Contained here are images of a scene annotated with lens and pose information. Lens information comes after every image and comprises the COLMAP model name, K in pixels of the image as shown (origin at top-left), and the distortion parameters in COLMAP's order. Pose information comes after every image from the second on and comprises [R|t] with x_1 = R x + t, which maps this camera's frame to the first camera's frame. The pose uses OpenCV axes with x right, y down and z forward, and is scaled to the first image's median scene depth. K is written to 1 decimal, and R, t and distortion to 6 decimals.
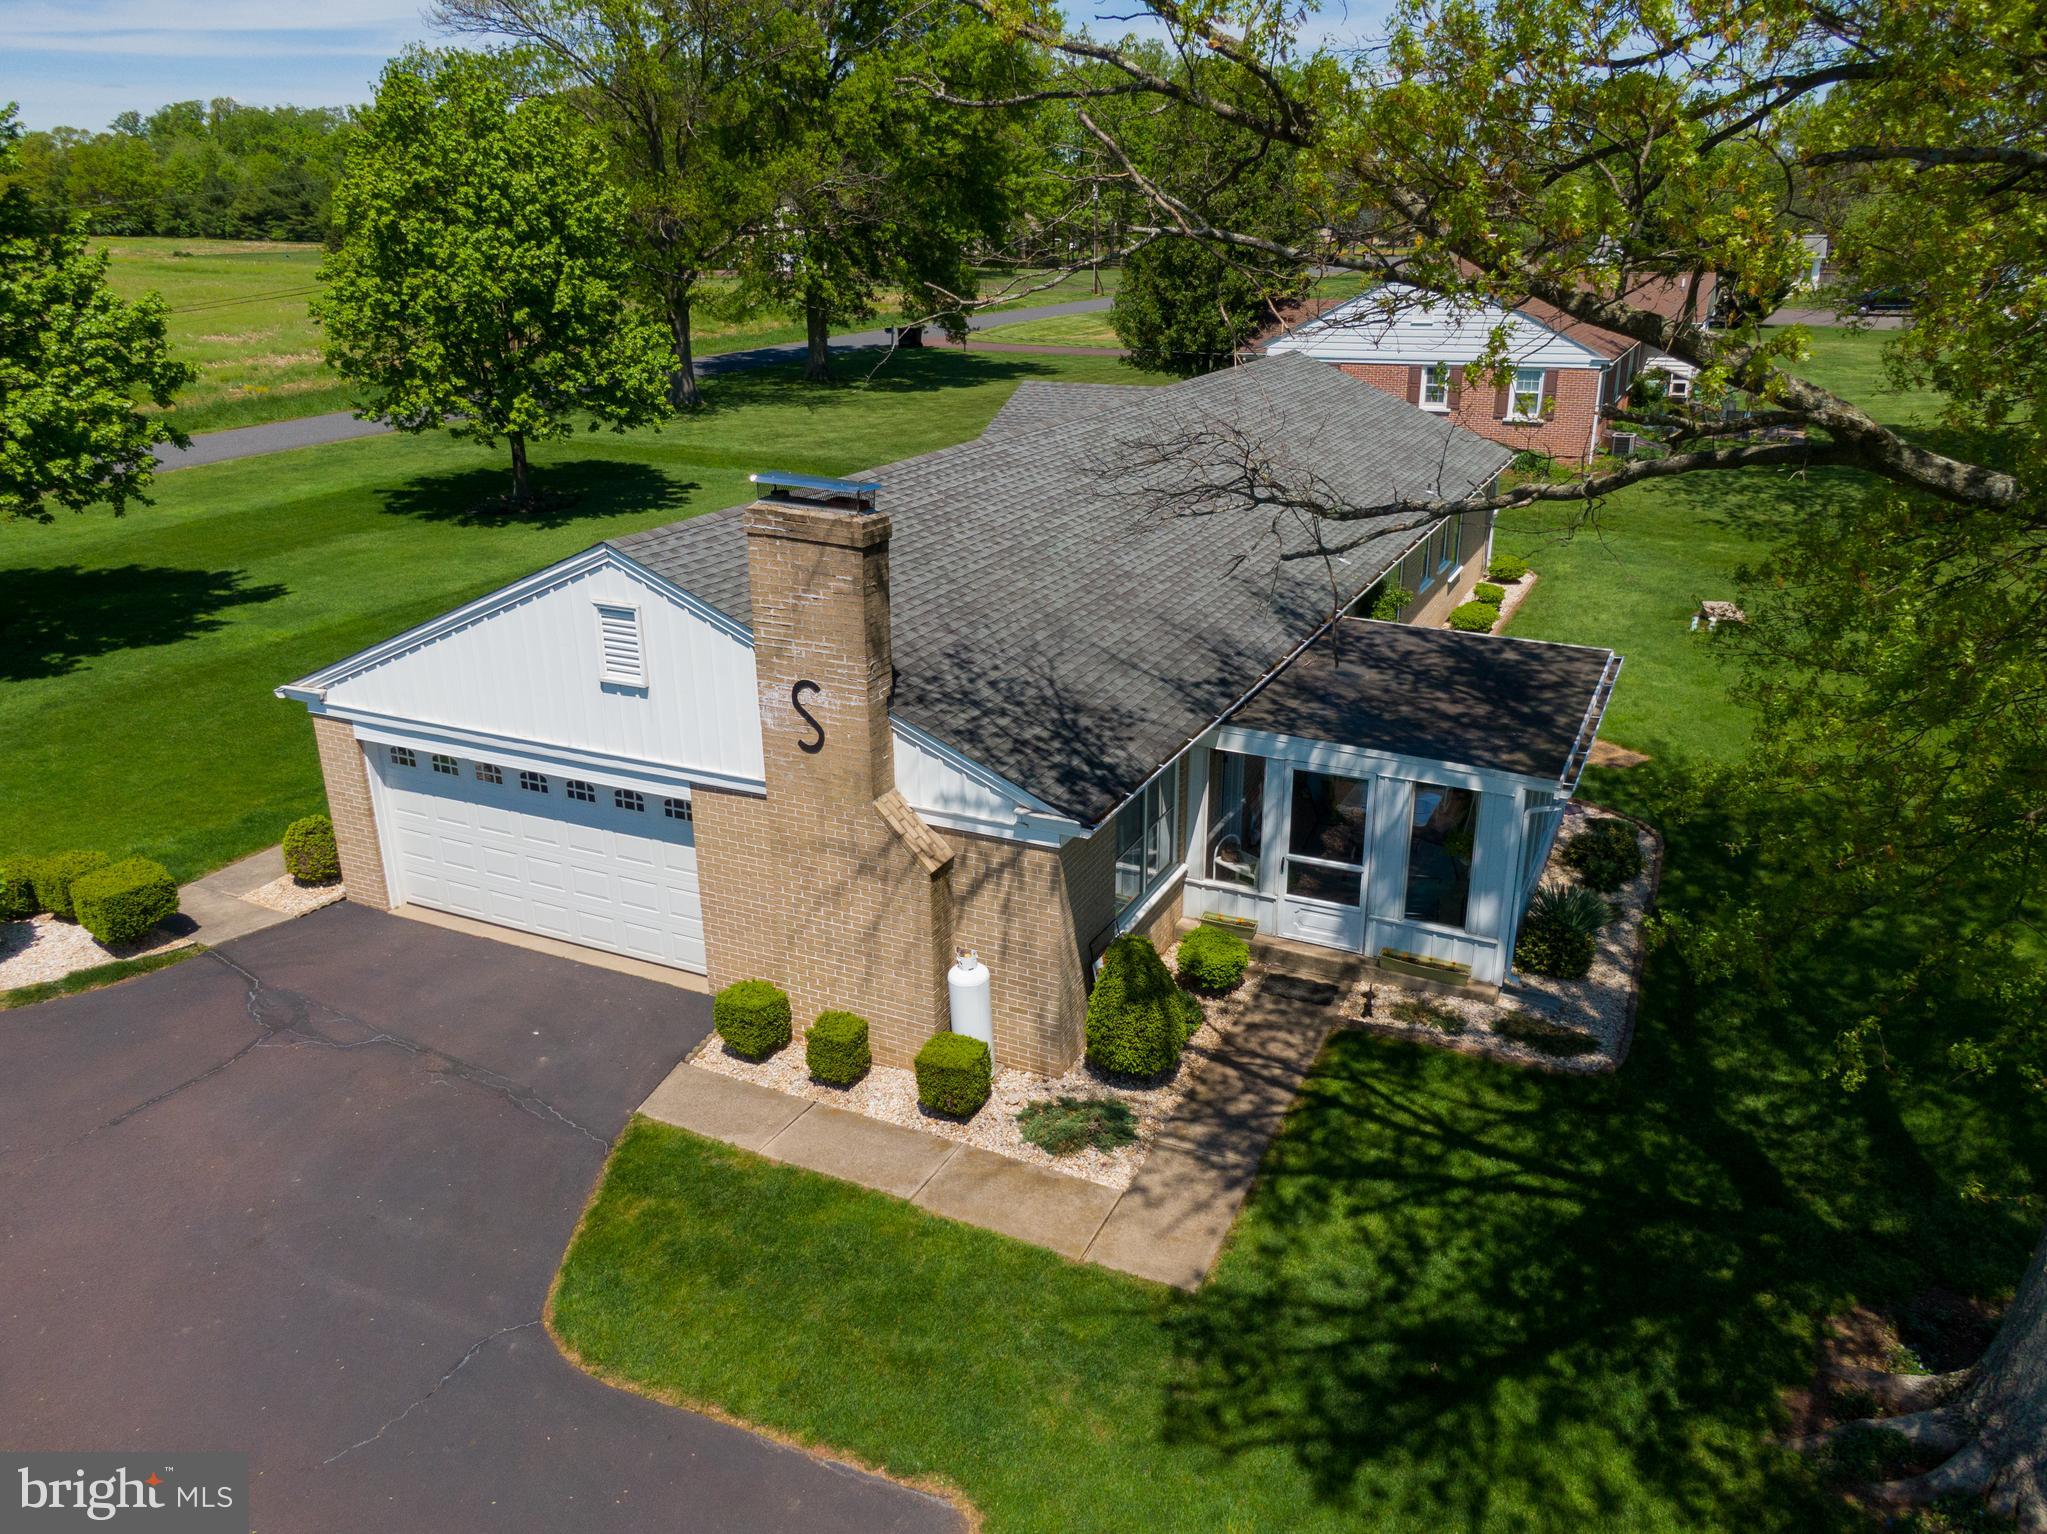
lens RADIAL K [[1459.8, 0, 1023.5], [0, 1459.8, 767.0], [0, 0, 1]] dist [0.070892, -0.121159]
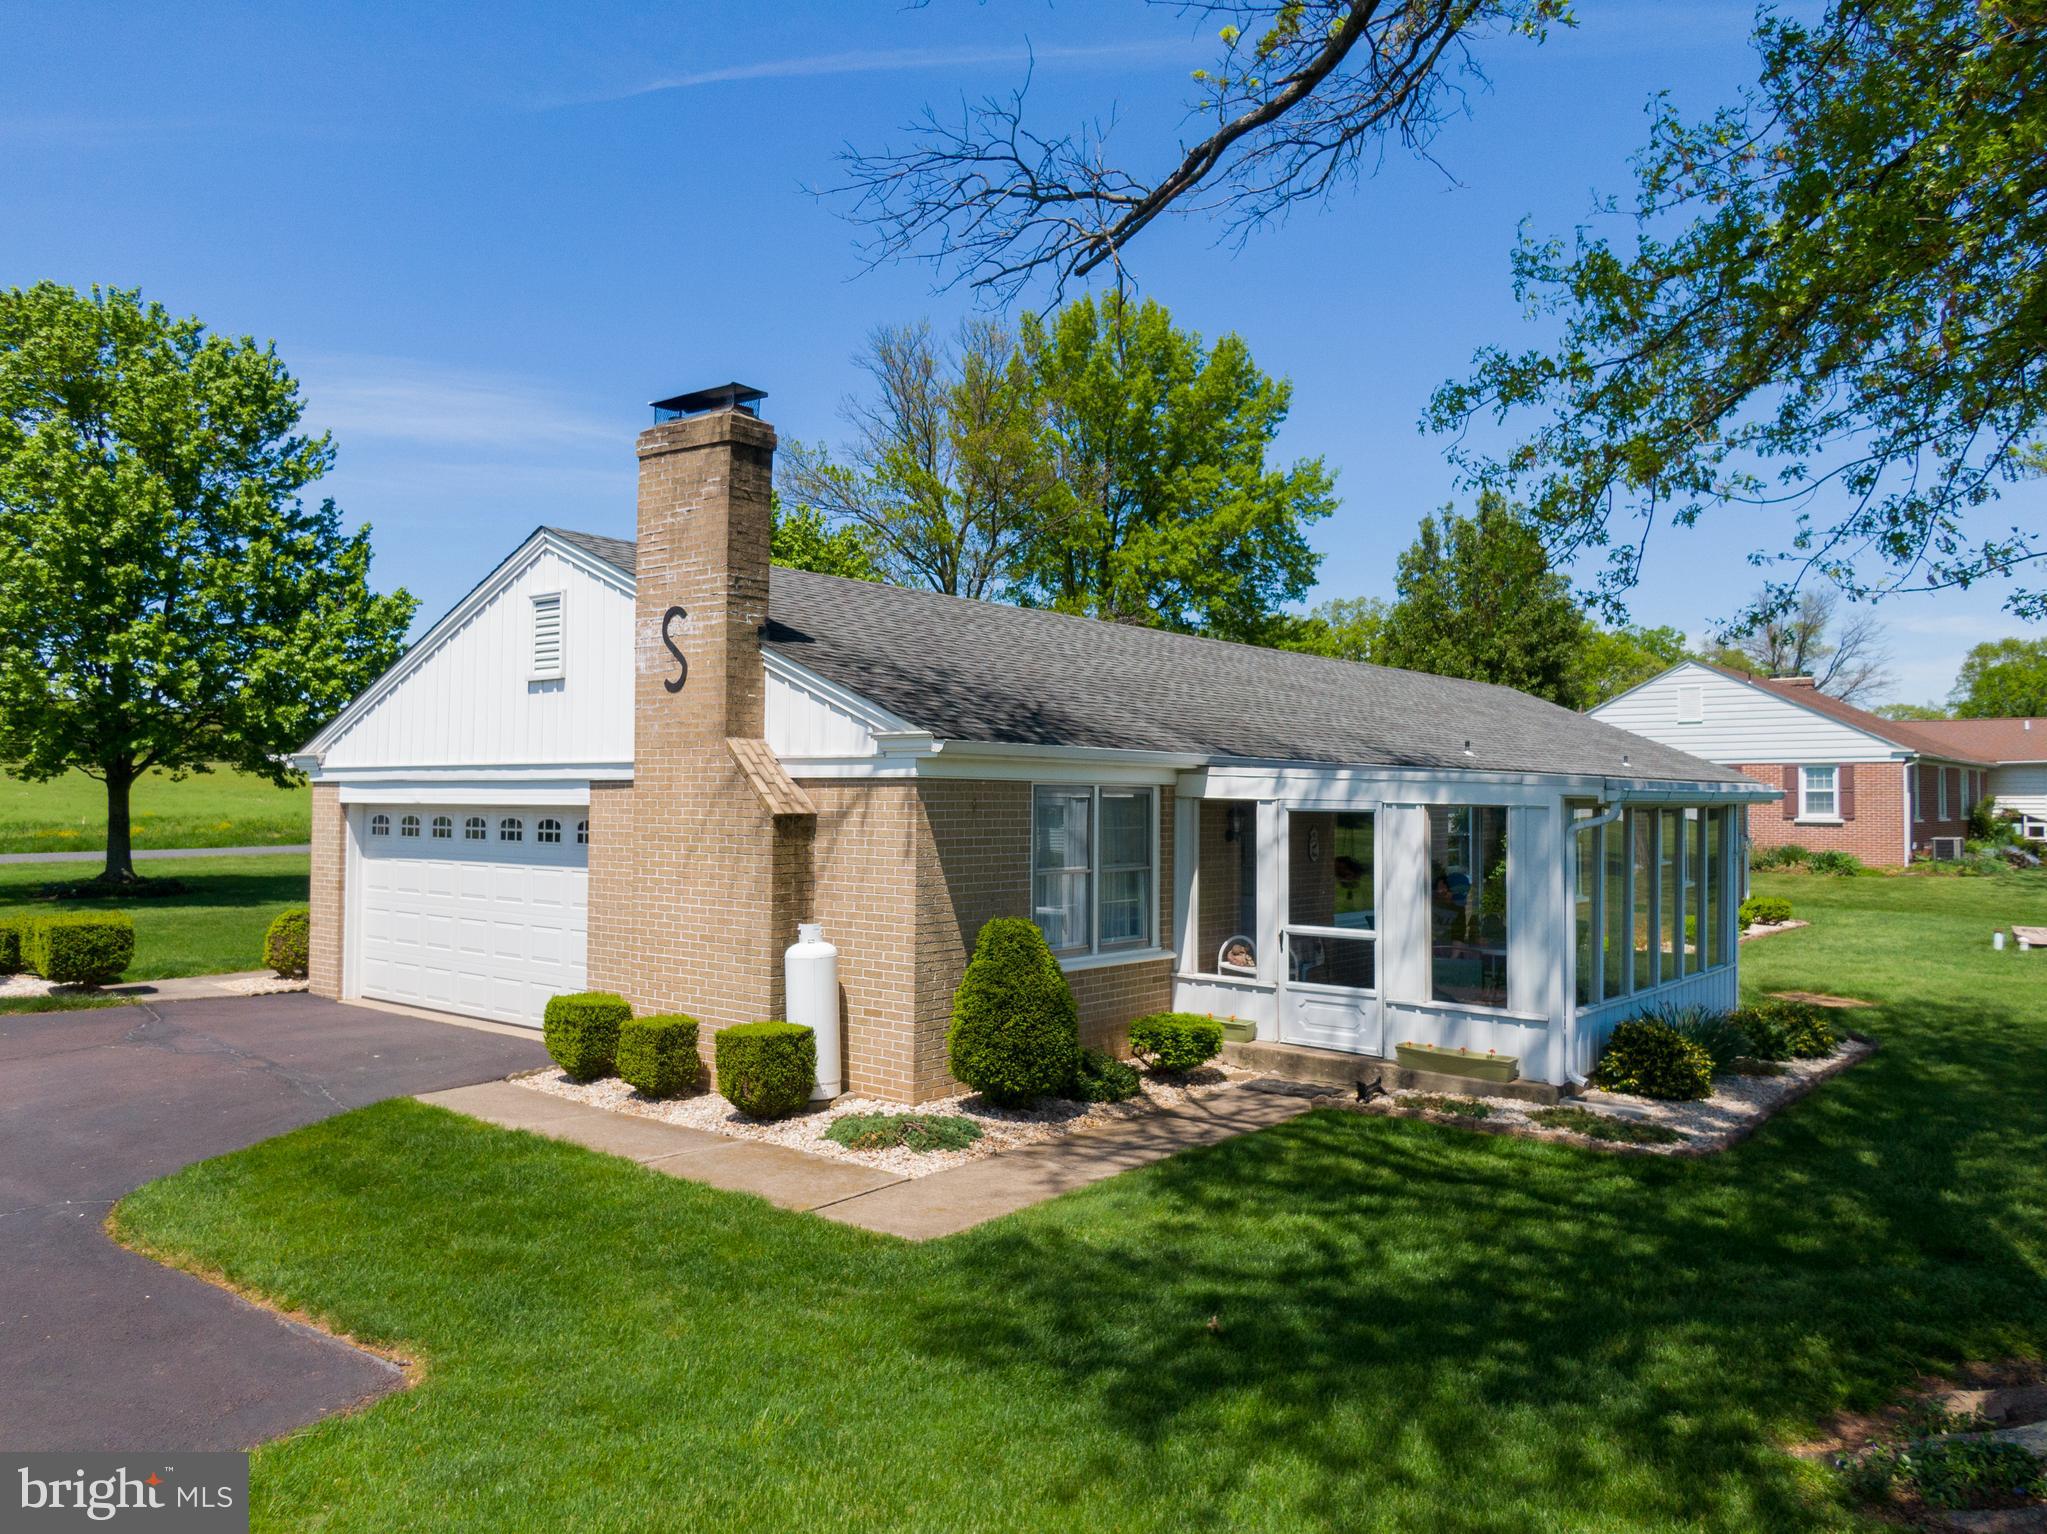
lens RADIAL K [[1459.8, 0, 1023.5], [0, 1459.8, 767.0], [0, 0, 1]] dist [0.070892, -0.121159]
pose [[0.968771, 0.006164, -0.247882, 0.255524], [-0.103077, 0.919231, -0.379986, 0.316908], [0.225518, 0.393670, 0.891160, 0.246392]]
